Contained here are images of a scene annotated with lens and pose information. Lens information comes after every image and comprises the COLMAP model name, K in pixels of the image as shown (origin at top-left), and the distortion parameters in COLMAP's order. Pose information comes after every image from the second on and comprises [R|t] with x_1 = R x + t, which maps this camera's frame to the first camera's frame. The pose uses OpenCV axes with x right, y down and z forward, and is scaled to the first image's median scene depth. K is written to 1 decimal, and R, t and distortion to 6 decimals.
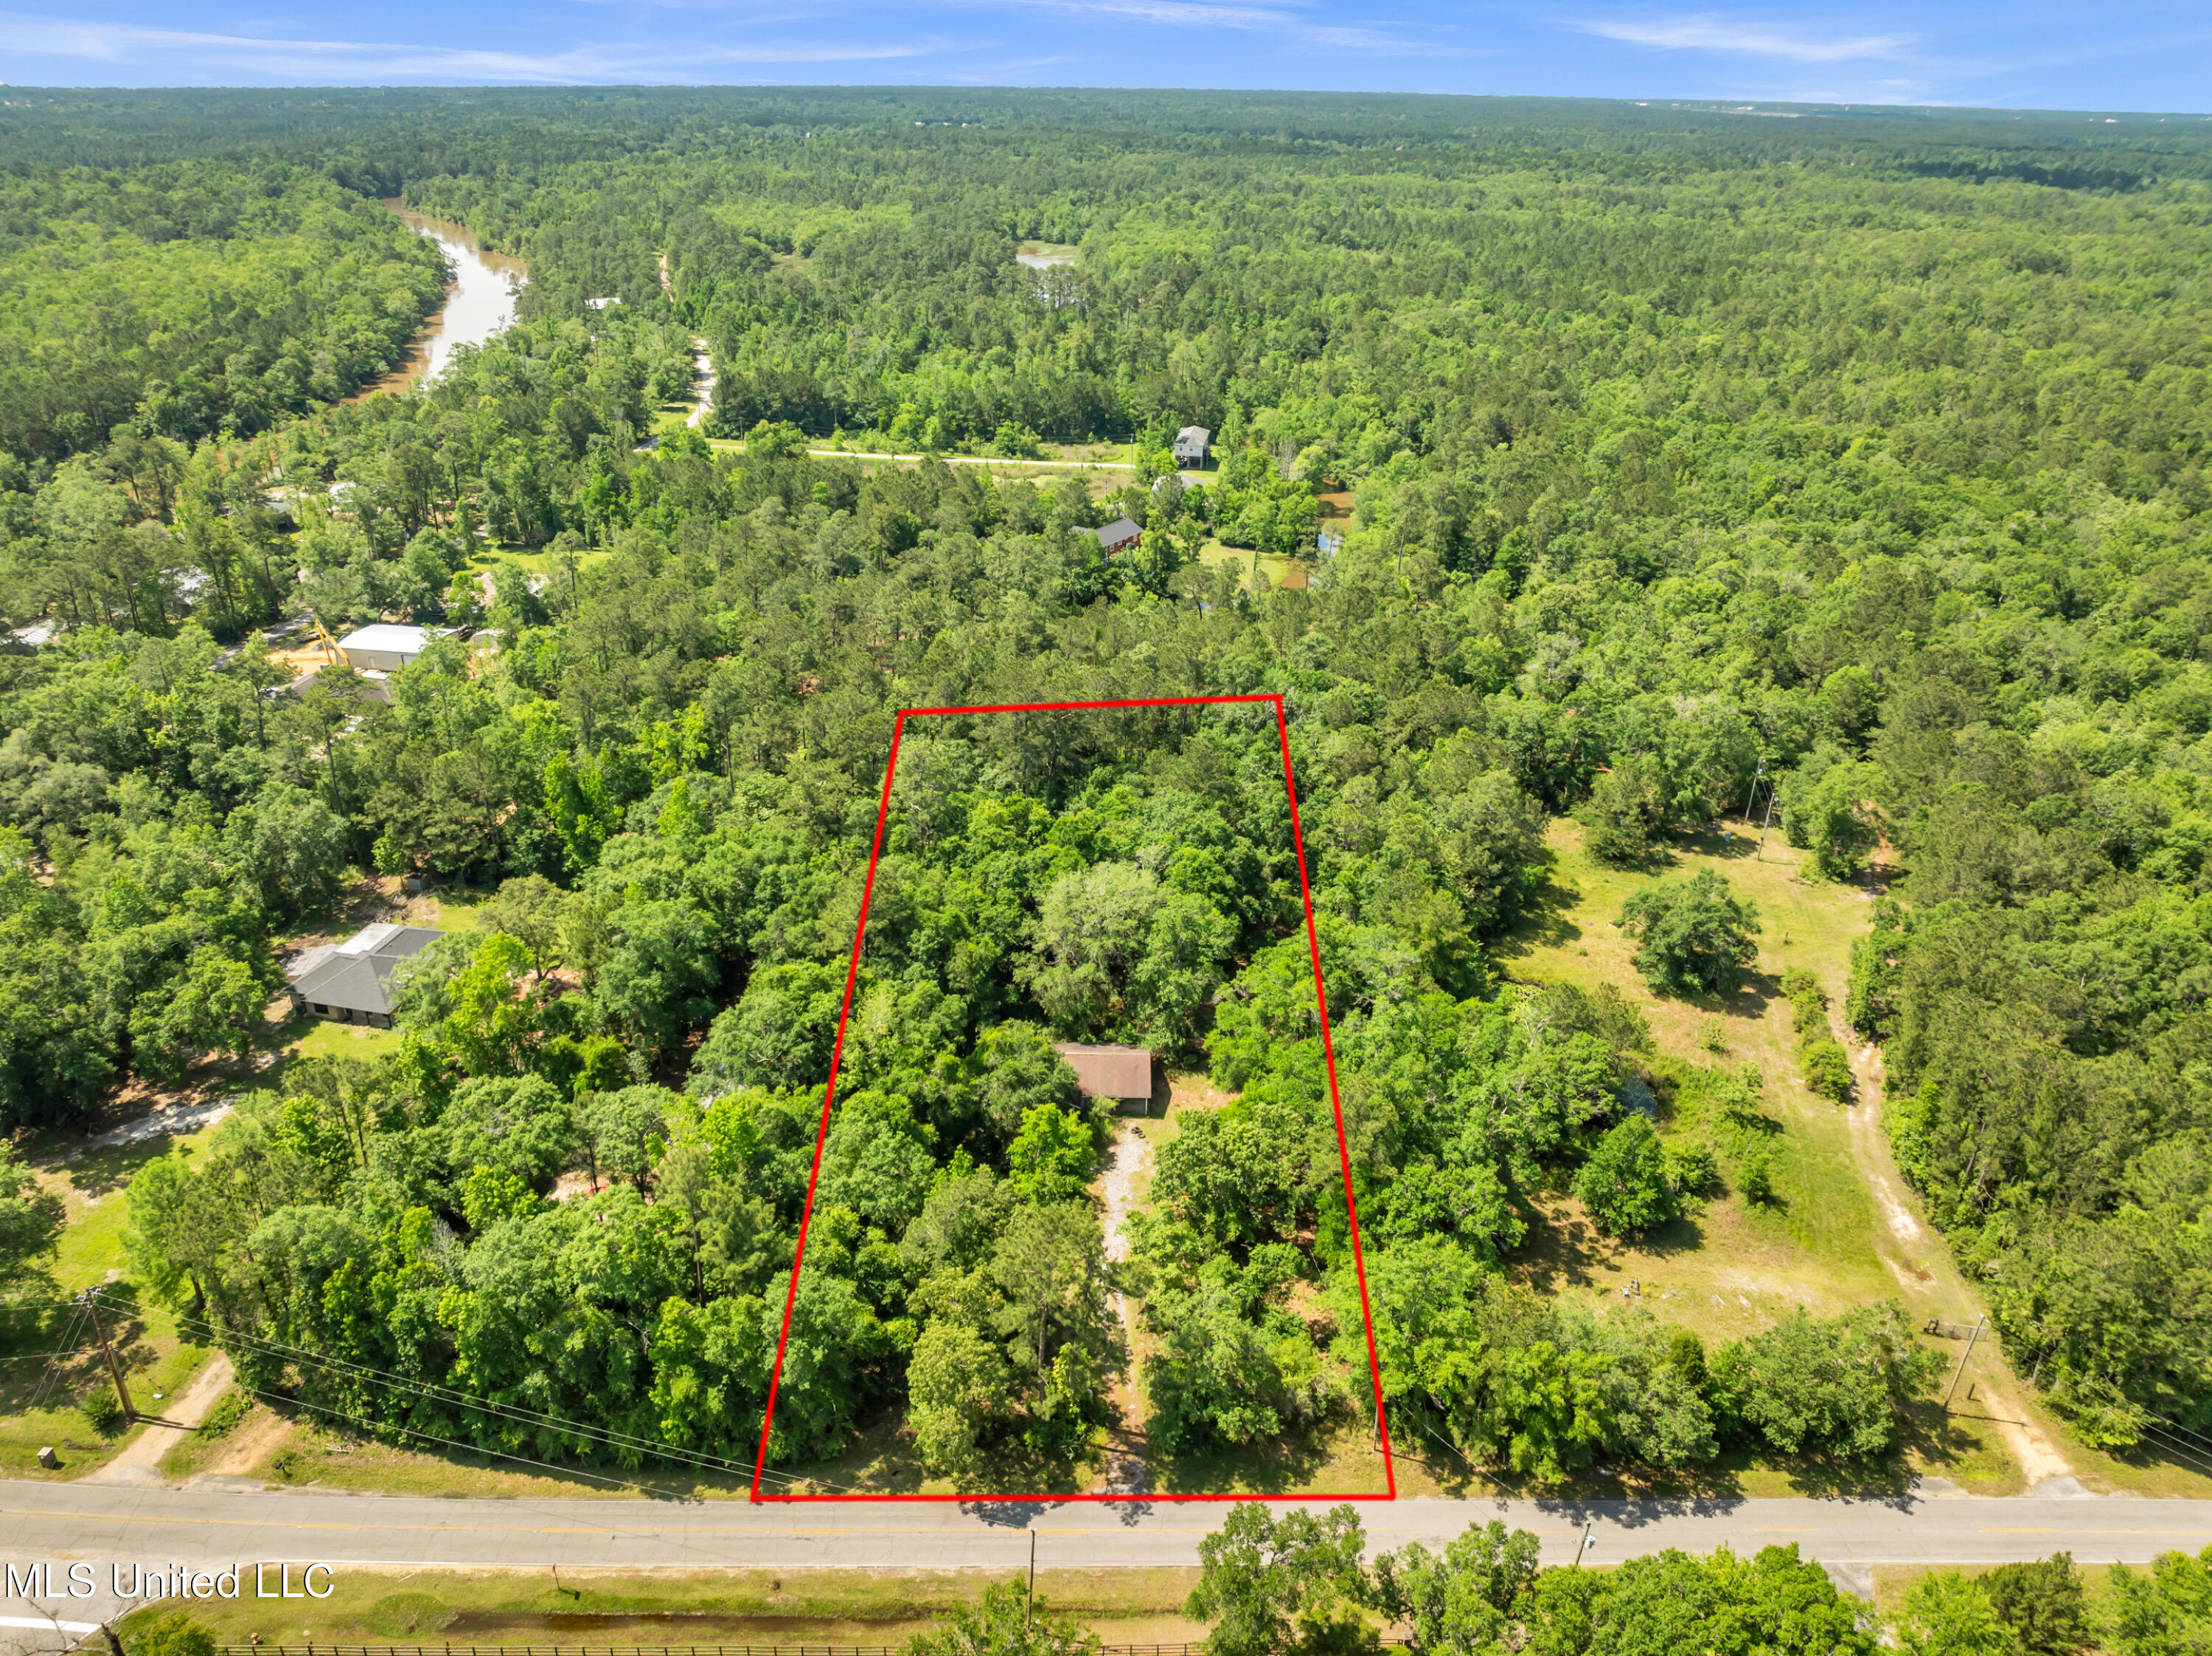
lens RADIAL K [[1548.2, 0, 1109.3], [0, 1548.2, 870.4], [0, 0, 1]] dist [-0.052010, 0.021396]
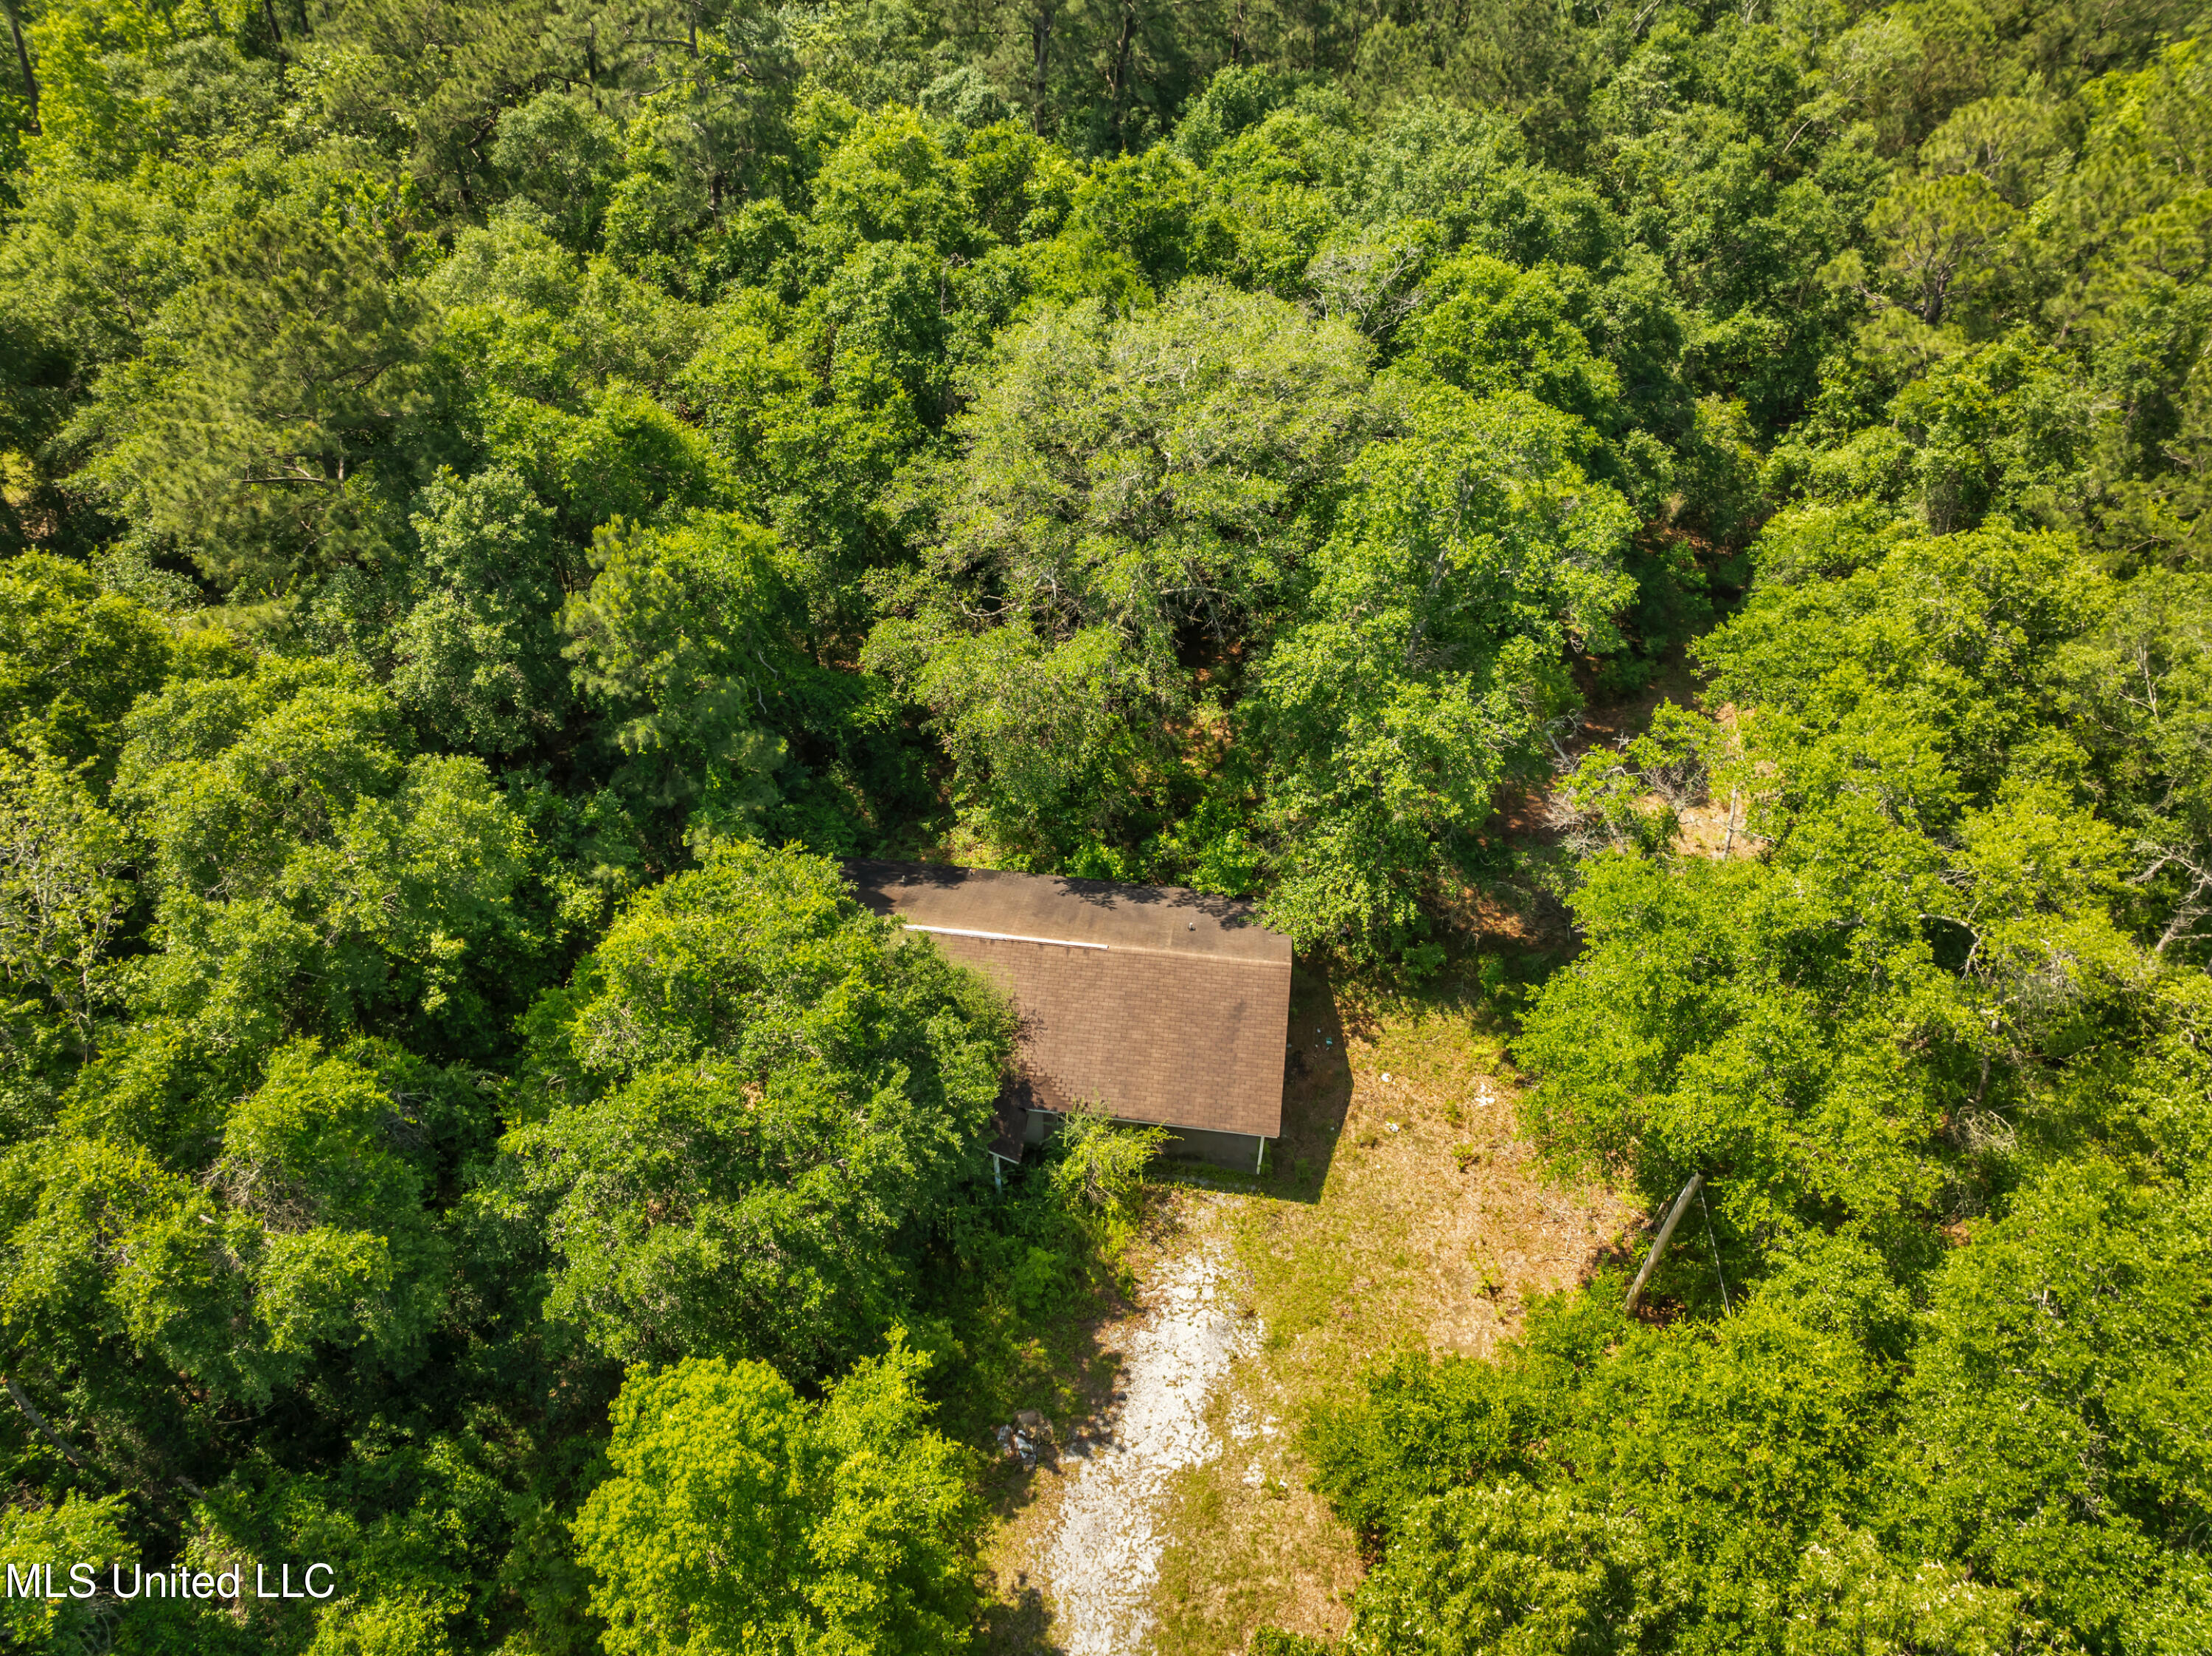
lens RADIAL K [[1548.2, 0, 1109.3], [0, 1548.2, 870.4], [0, 0, 1]] dist [-0.052010, 0.021396]
pose [[0.991911, 0.084186, -0.095005, 0.018445], [-0.055781, 0.961380, 0.269513, 0.026594], [0.114025, -0.262033, 0.958299, 0.715964]]
